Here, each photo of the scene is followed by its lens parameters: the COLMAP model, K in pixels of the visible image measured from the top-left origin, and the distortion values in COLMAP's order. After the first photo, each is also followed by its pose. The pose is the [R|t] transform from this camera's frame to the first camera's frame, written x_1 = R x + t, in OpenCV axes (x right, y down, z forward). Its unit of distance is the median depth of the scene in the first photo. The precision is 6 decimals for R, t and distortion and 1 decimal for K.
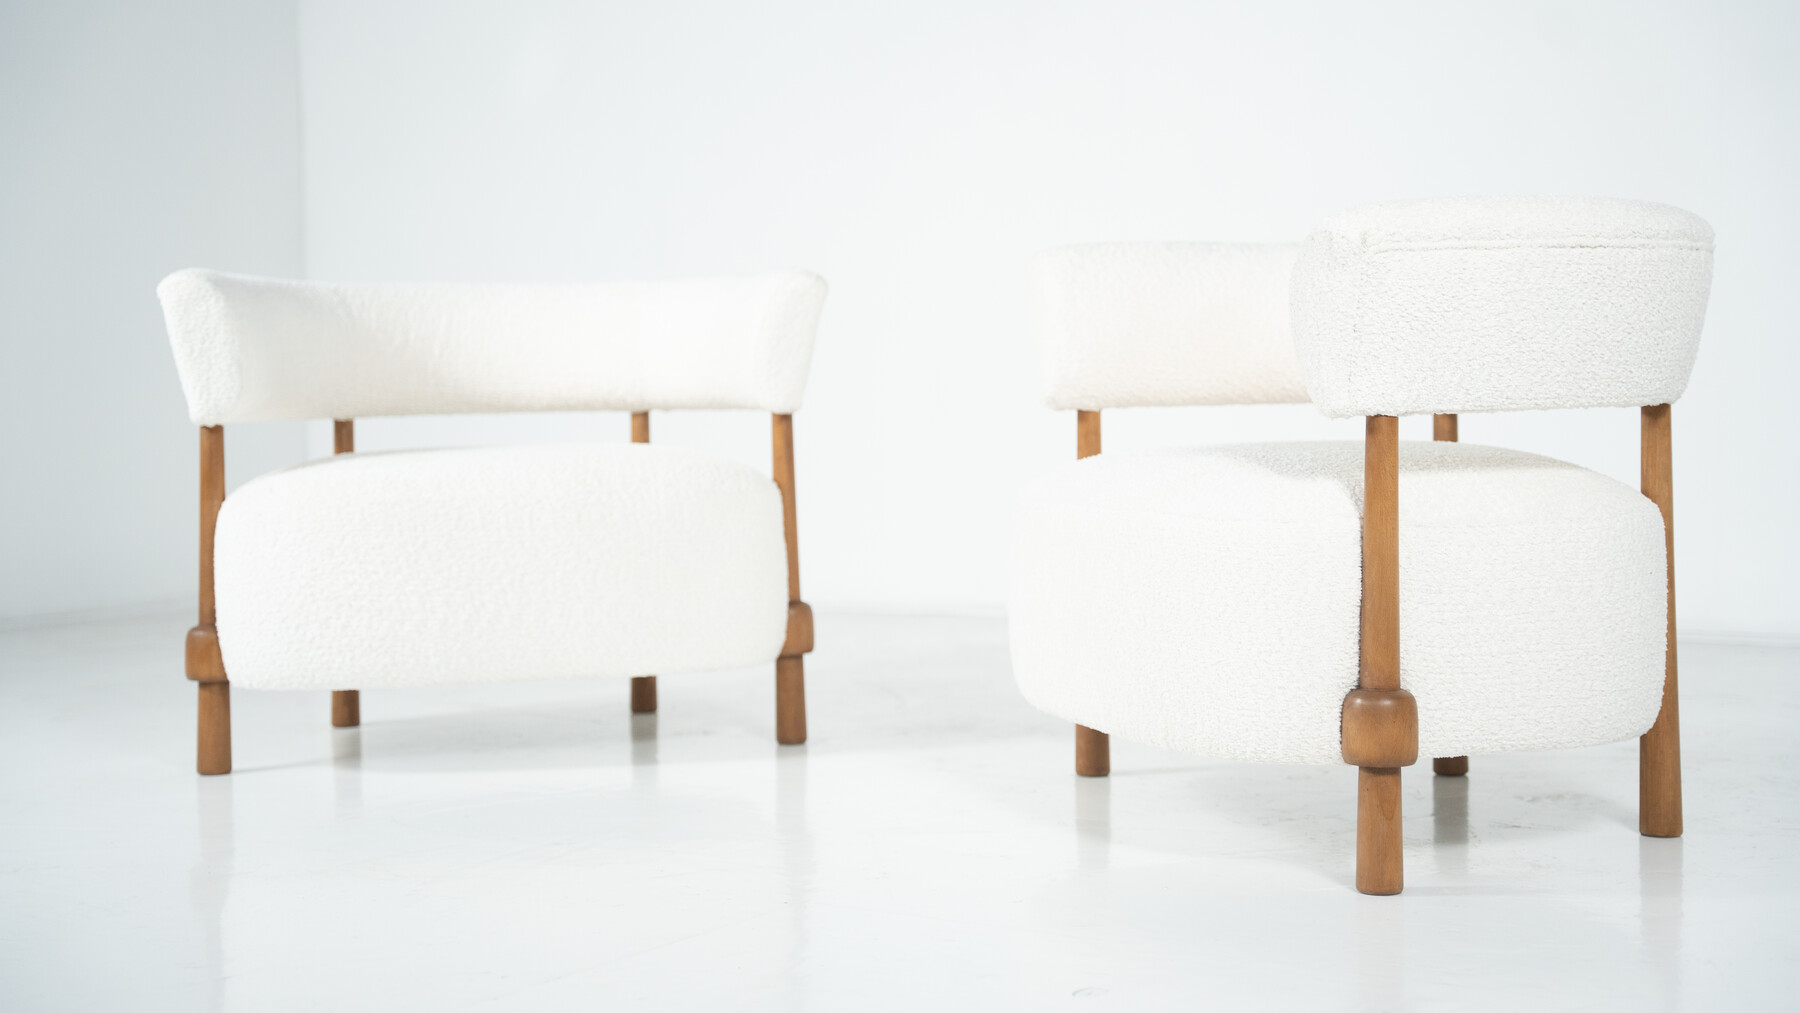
lens RADIAL K [[2561.6, 0, 898.6], [0, 2561.6, 505.4], [0, 0, 1]] dist [0.165080, 0.000000]
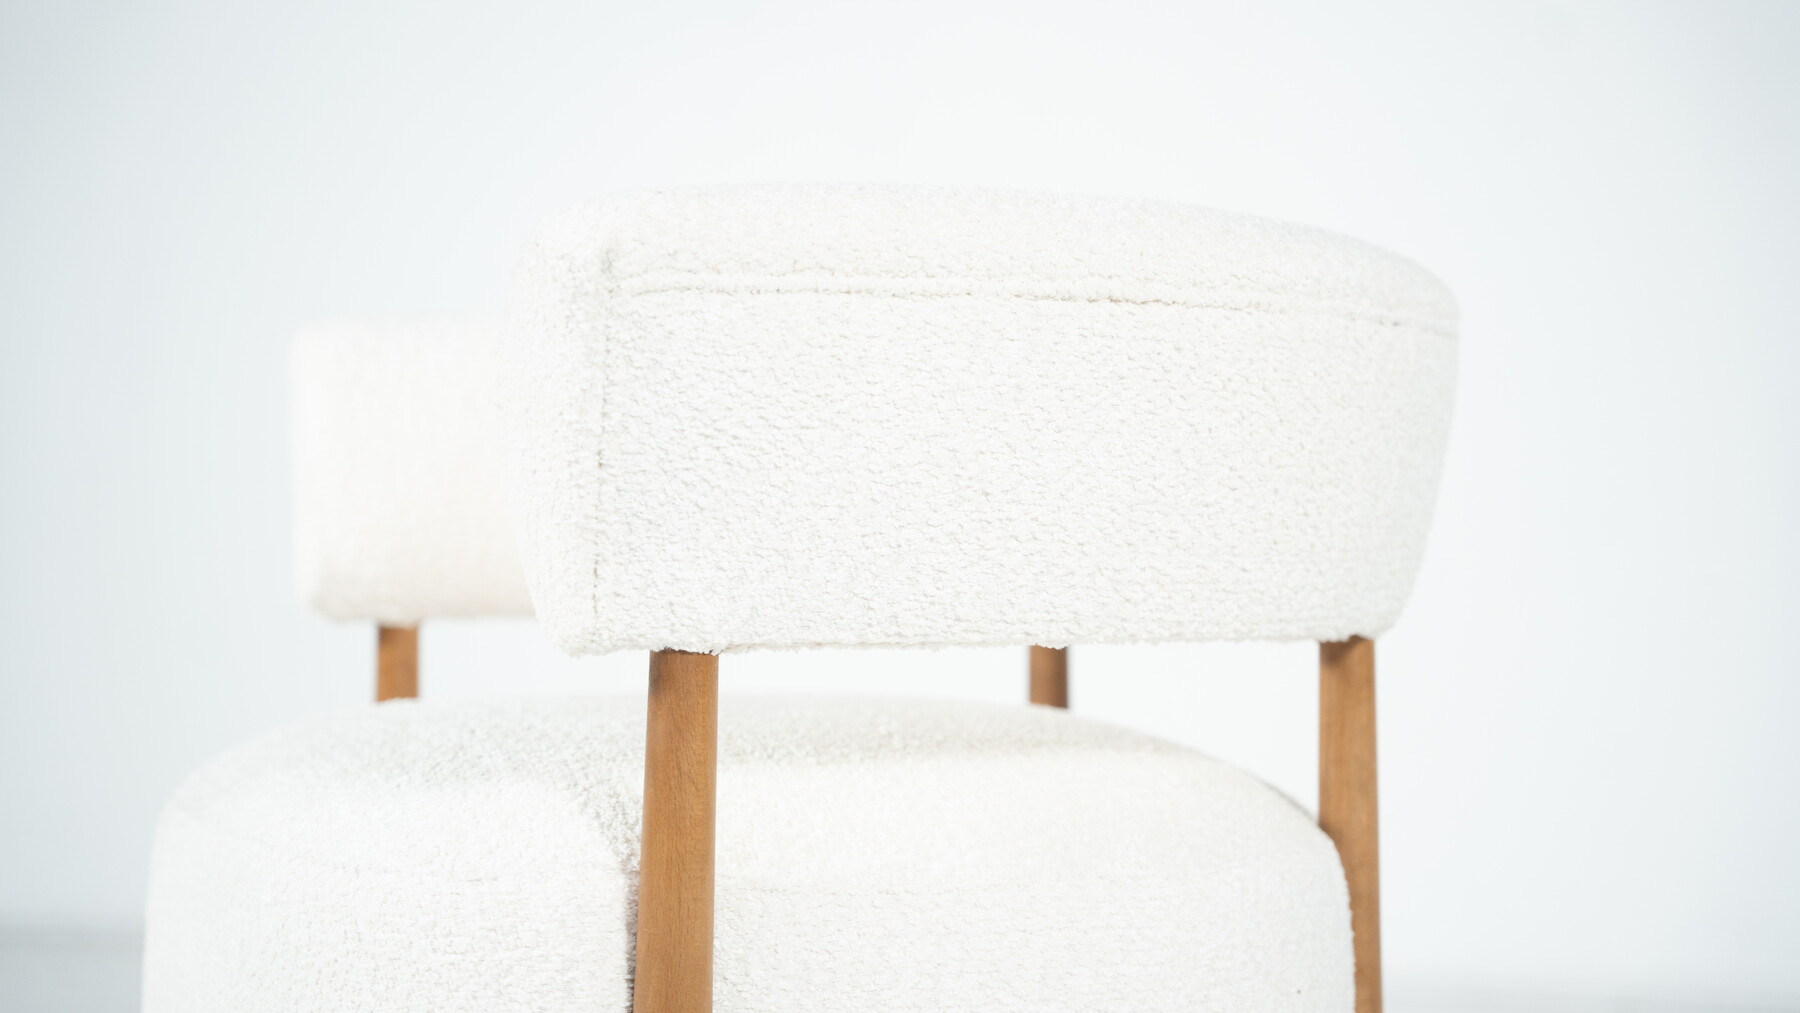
lens RADIAL K [[3232.2, 0, 894.7], [0, 3232.2, 525.6], [0, 0, 1]] dist [0.137444, 0.000000]
pose [[0.999694, 0.020153, 0.014357, 0.213686], [-0.019162, 0.997631, -0.066063, -0.019483], [-0.015655, 0.065768, 0.997712, 0.414840]]
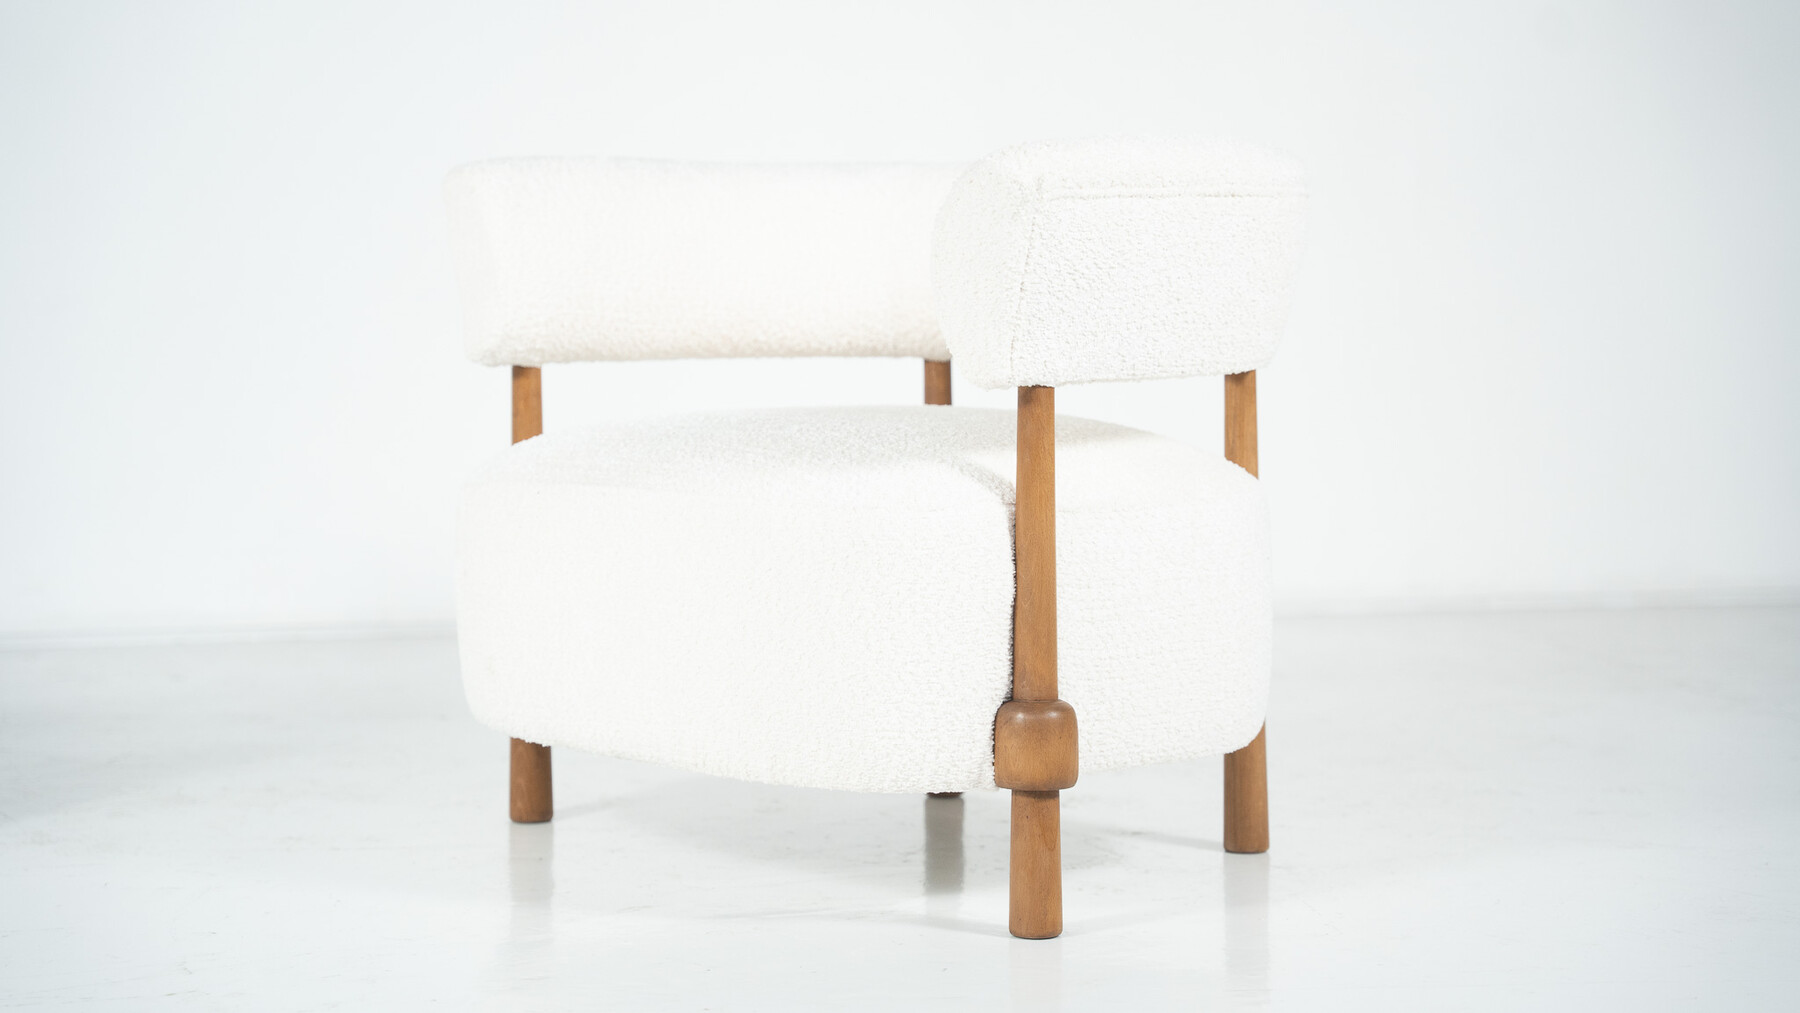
lens RADIAL K [[3549.7, 0, 896.2], [0, 3549.7, 497.3], [0, 0, 1]] dist [0.274610, 0.000000]
pose [[0.925686, -0.015428, 0.377978, -0.305347], [0.009749, 0.999809, 0.016934, -0.017818], [-0.378167, -0.011990, 0.925660, -0.090318]]
